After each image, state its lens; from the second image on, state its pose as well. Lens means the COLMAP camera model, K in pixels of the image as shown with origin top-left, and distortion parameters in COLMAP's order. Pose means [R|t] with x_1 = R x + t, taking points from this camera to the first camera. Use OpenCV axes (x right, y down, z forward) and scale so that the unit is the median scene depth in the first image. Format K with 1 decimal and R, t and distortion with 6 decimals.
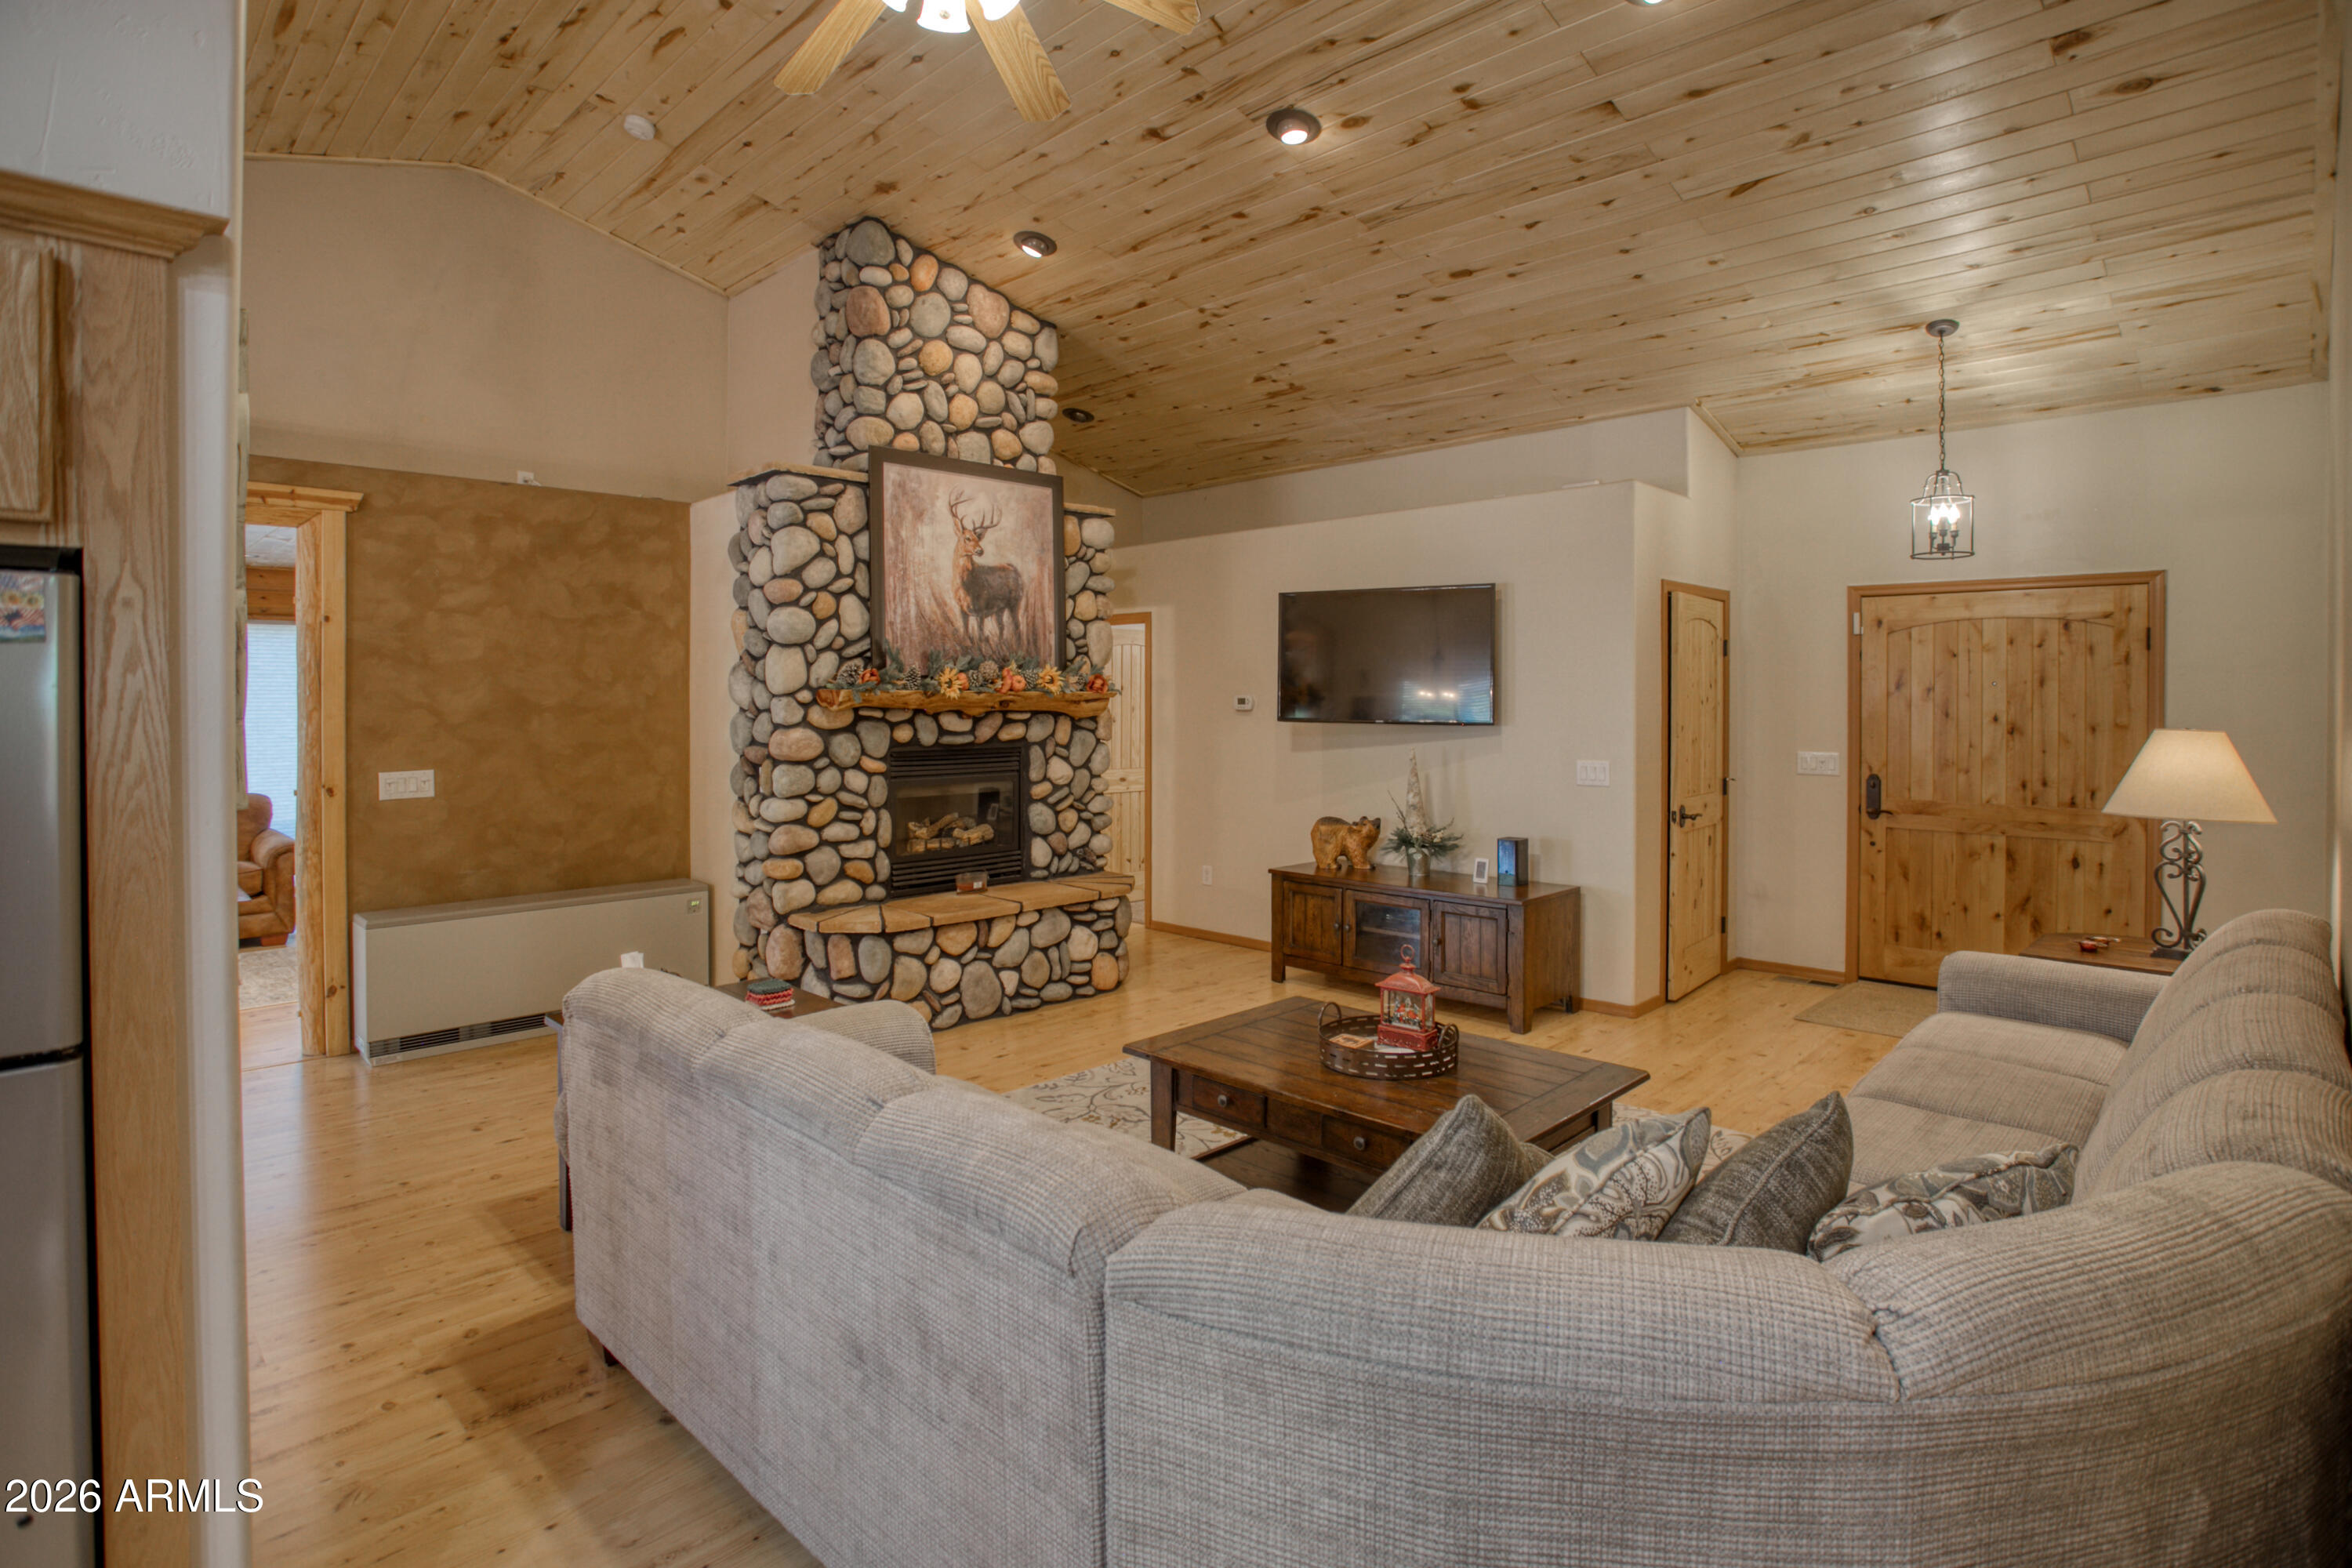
lens RADIAL K [[1153.7, 0, 1220.2], [0, 1153.7, 692.6], [0, 0, 1]] dist [-0.056596, 0.013634]
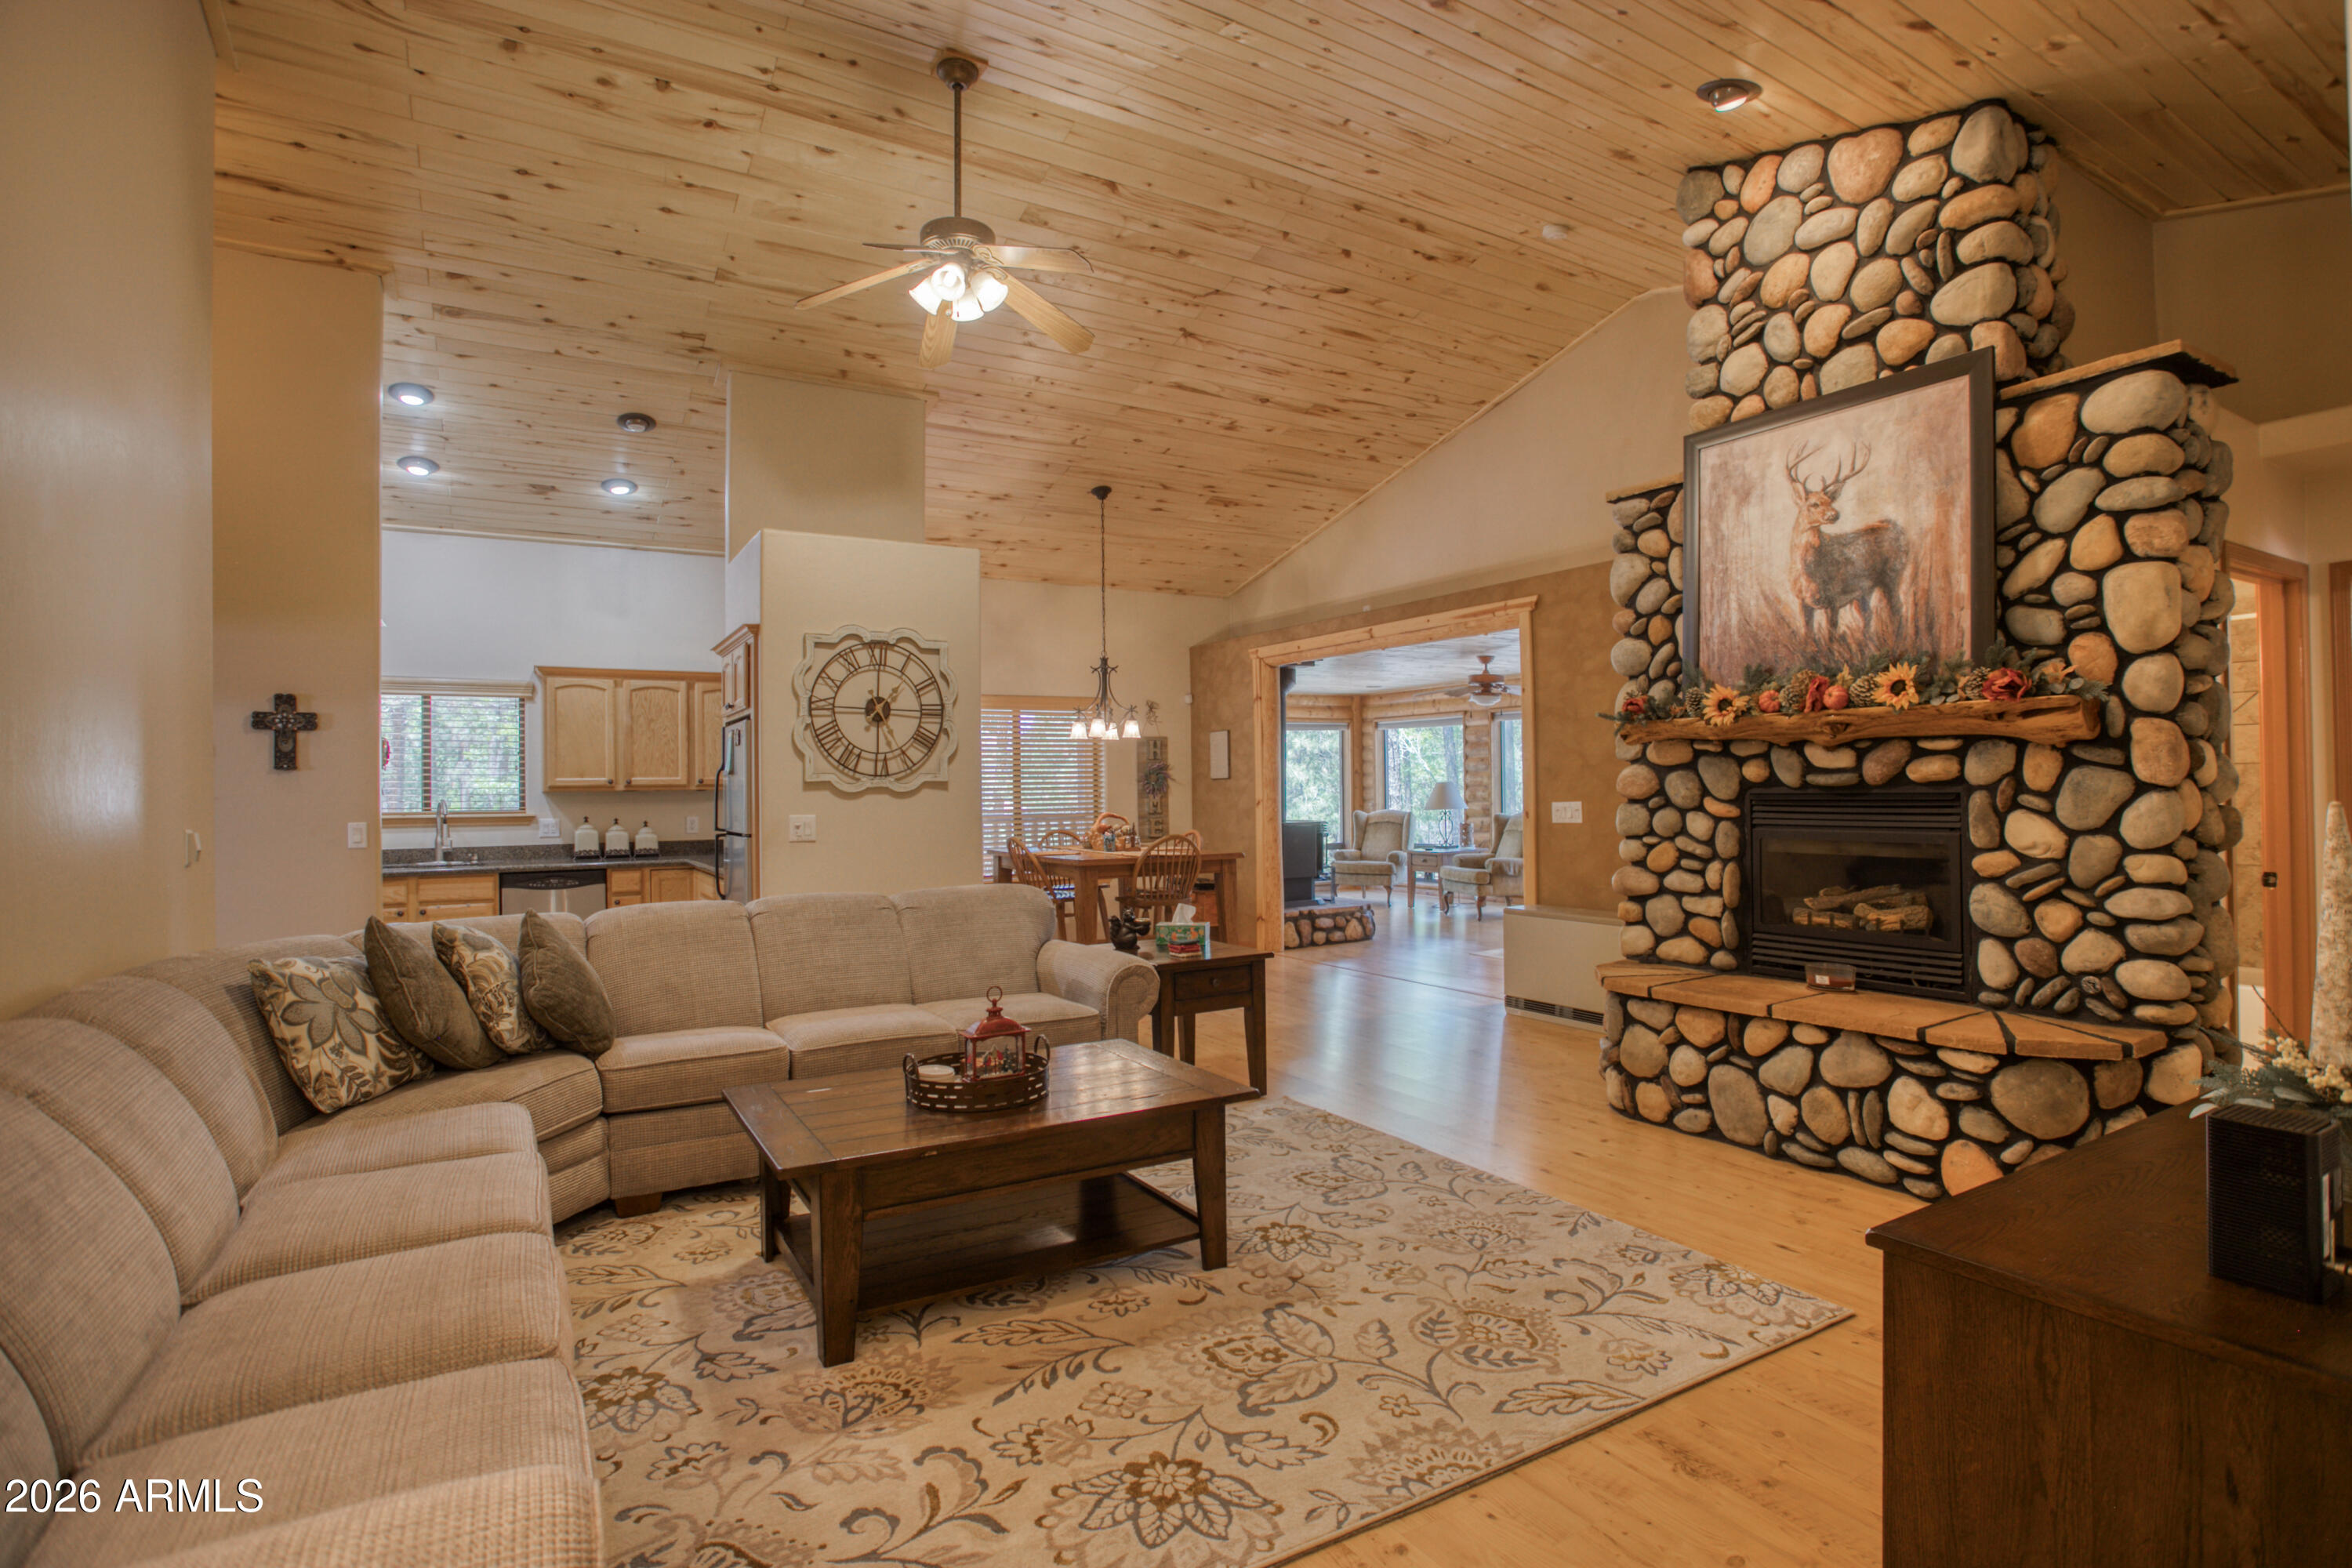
lens RADIAL K [[1153.7, 0, 1200.6], [0, 1153.7, 783.1], [0, 0, 1]] dist [-0.056596, 0.013634]
pose [[-0.242602, -0.000876, -0.970125, 0.575321], [0.015160, 0.999874, -0.004694, 0.041233], [0.970007, -0.015845, -0.242558, 0.796346]]
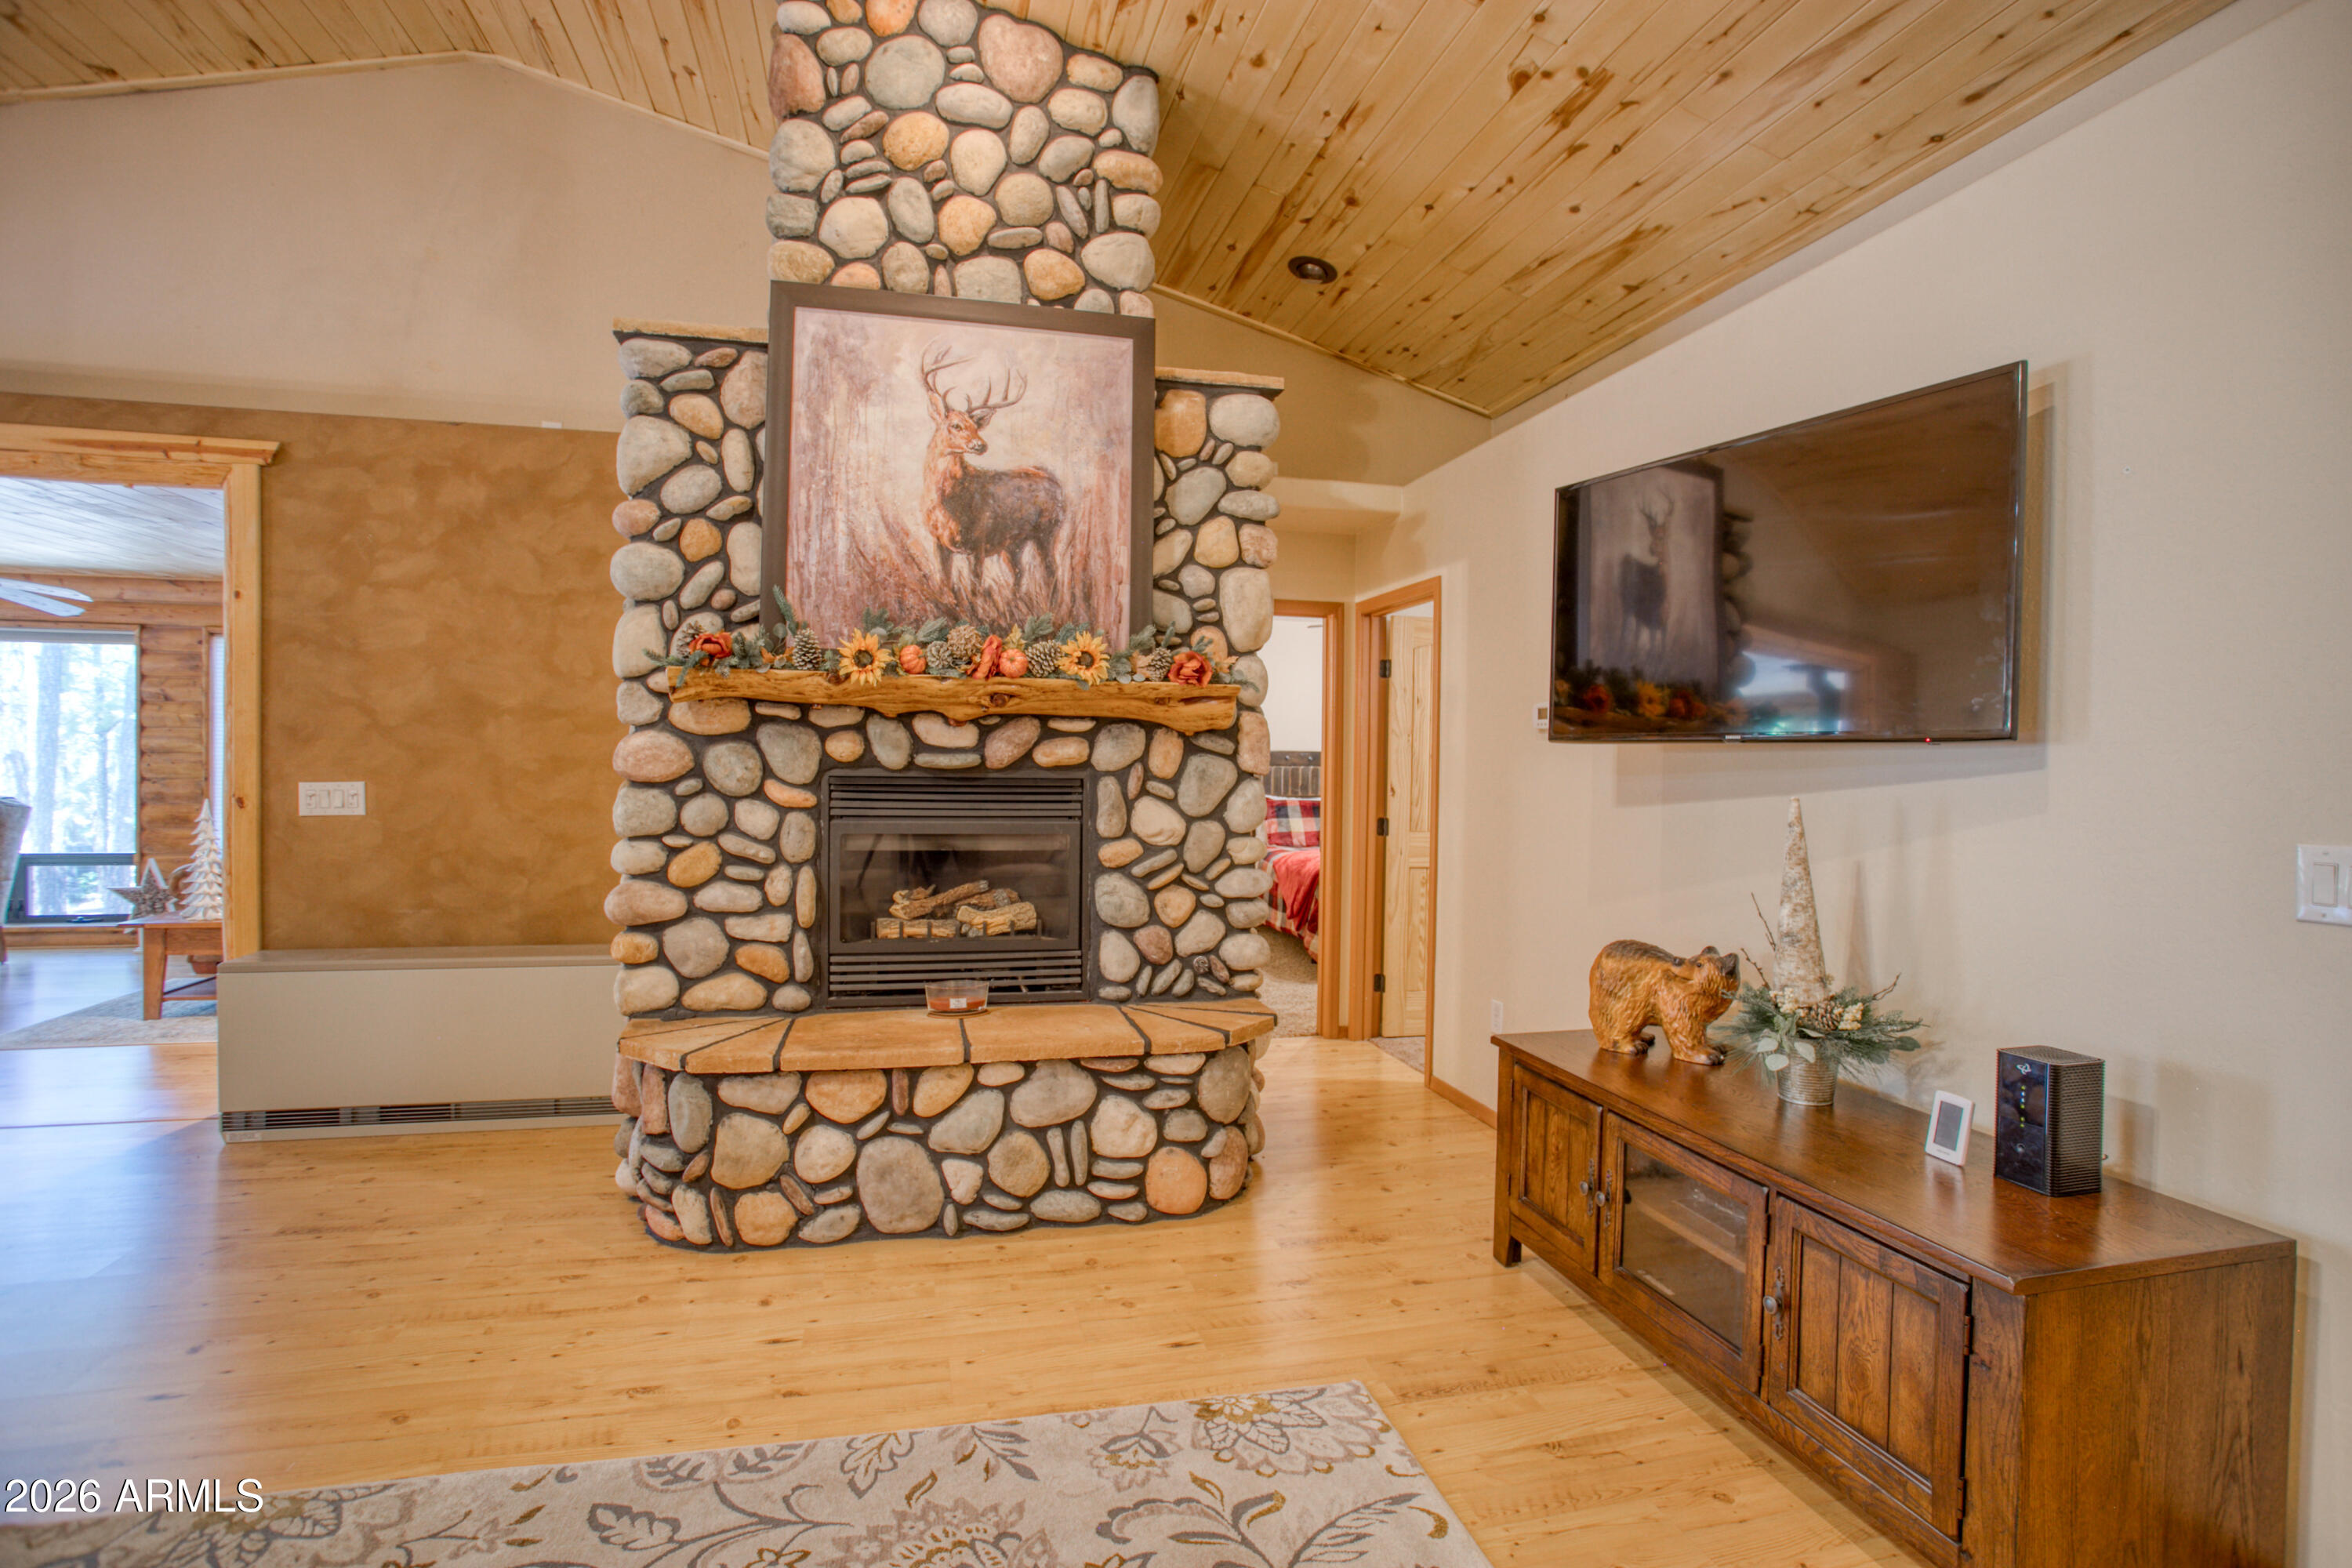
lens RADIAL K [[1153.7, 0, 1199.7], [0, 1153.7, 771.1], [0, 0, 1]] dist [-0.056596, 0.013634]
pose [[0.849974, 0.016942, -0.526552, 0.208451], [-0.013470, 0.999855, 0.010427, 0.039063], [0.526652, -0.001770, 0.850079, 0.559331]]
